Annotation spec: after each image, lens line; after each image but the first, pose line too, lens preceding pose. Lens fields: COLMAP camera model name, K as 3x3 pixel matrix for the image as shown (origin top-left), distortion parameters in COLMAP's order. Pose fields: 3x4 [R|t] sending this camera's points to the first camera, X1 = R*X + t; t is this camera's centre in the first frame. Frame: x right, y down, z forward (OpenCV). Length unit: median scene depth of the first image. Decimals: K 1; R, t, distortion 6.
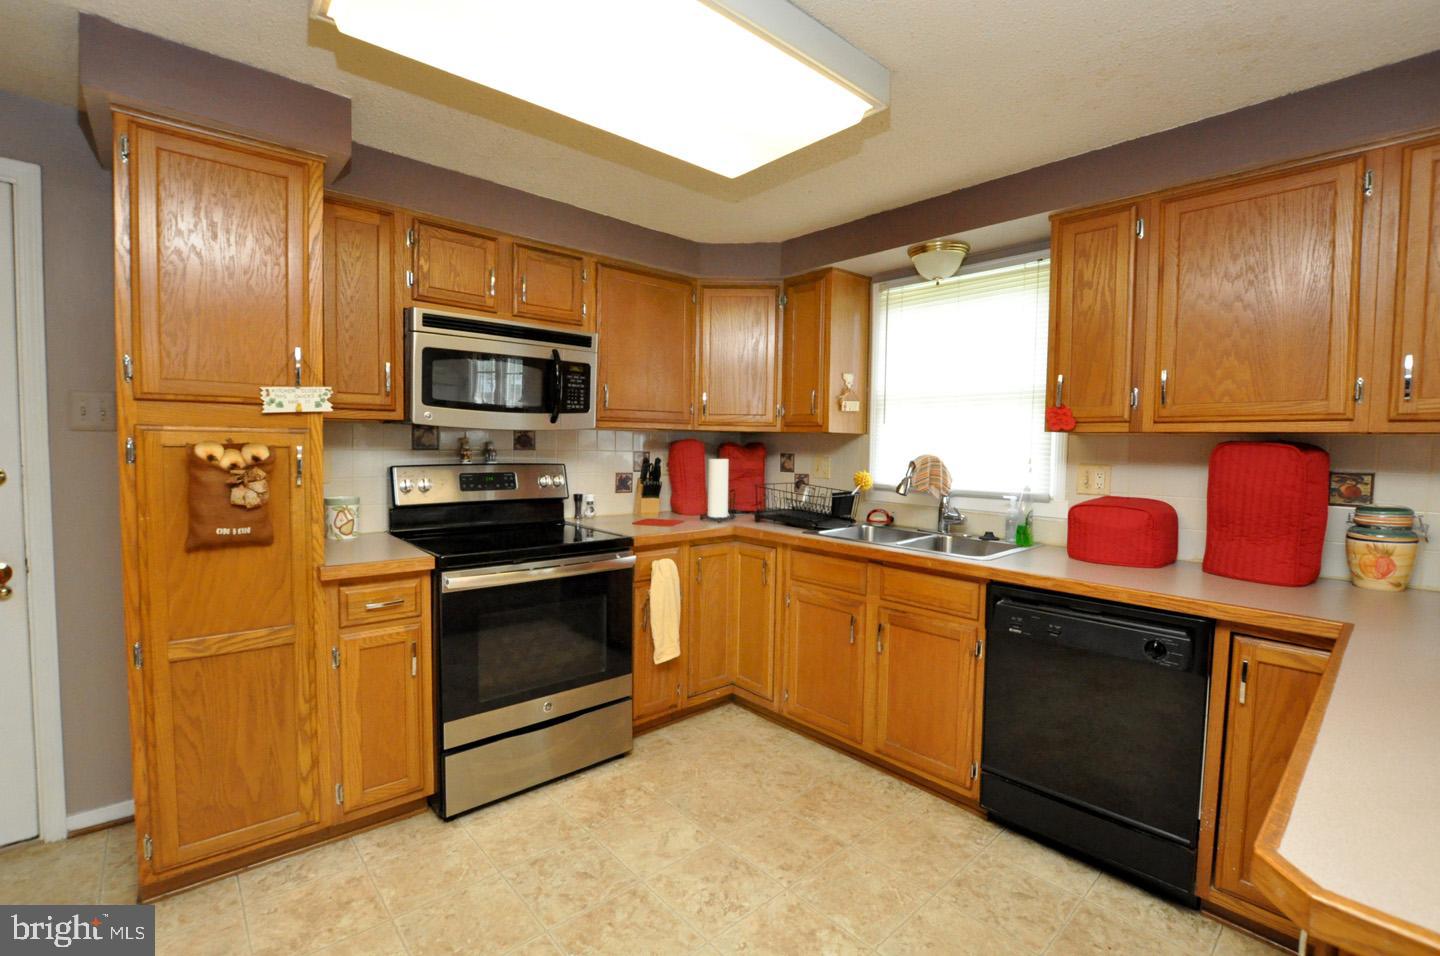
lens RADIAL K [[630.5, 0, 720.0], [0, 630.5, 478.0], [0, 0, 1]] dist [-0.033291, 0.005786]
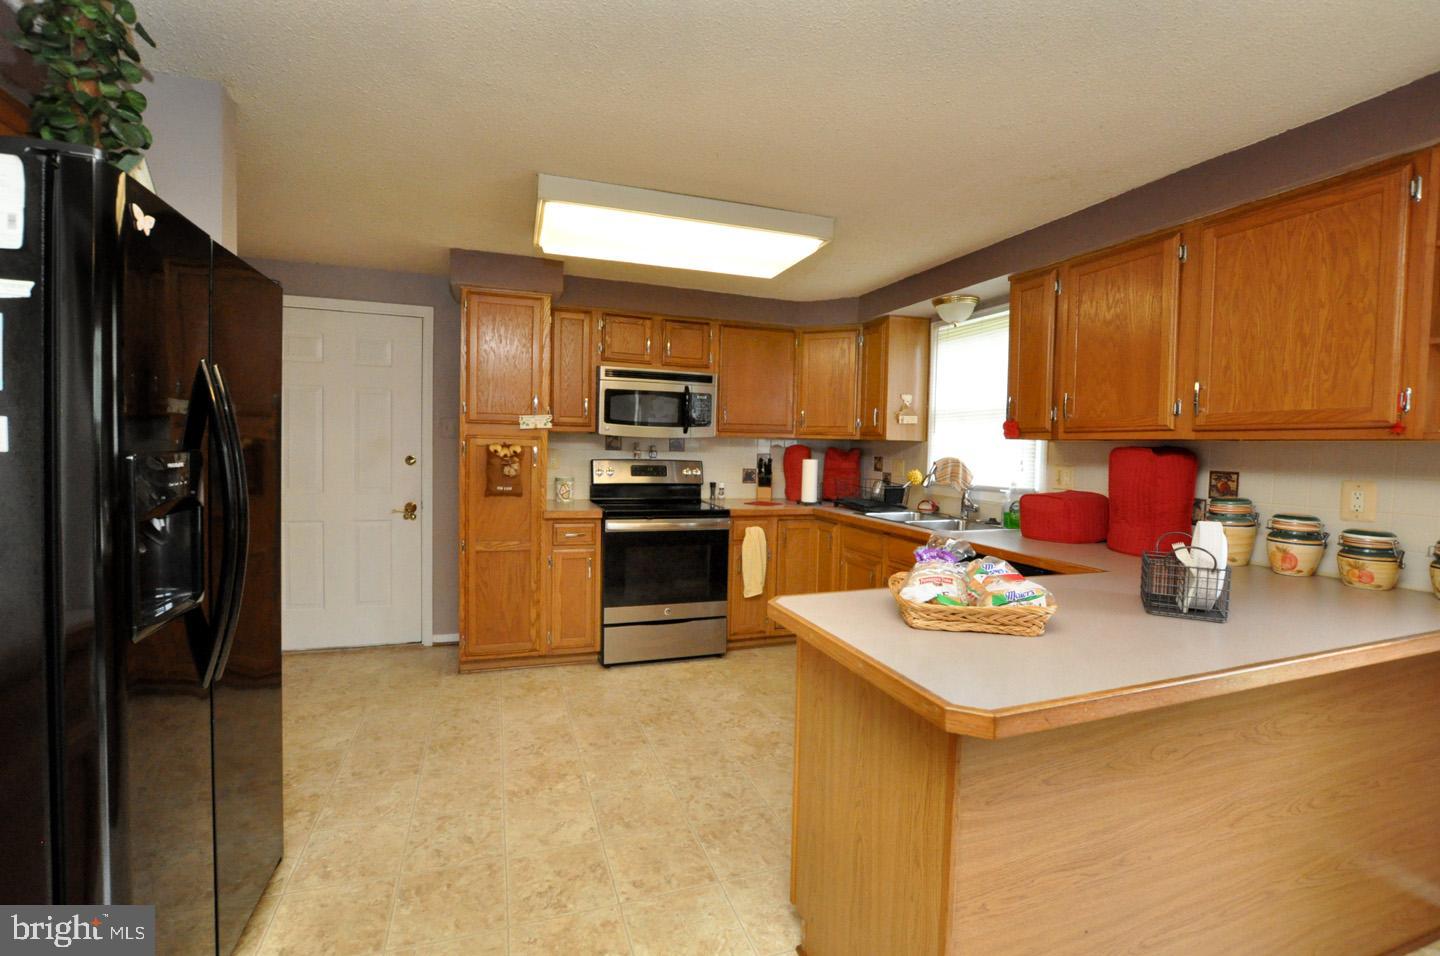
lens RADIAL K [[630.5, 0, 720.0], [0, 630.5, 478.0], [0, 0, 1]] dist [-0.033291, 0.005786]
pose [[0.925026, 0.024135, -0.379137, 0.458263], [-0.028953, 0.999556, -0.007011, 0.034183], [0.378799, 0.017462, 0.925314, -0.448493]]
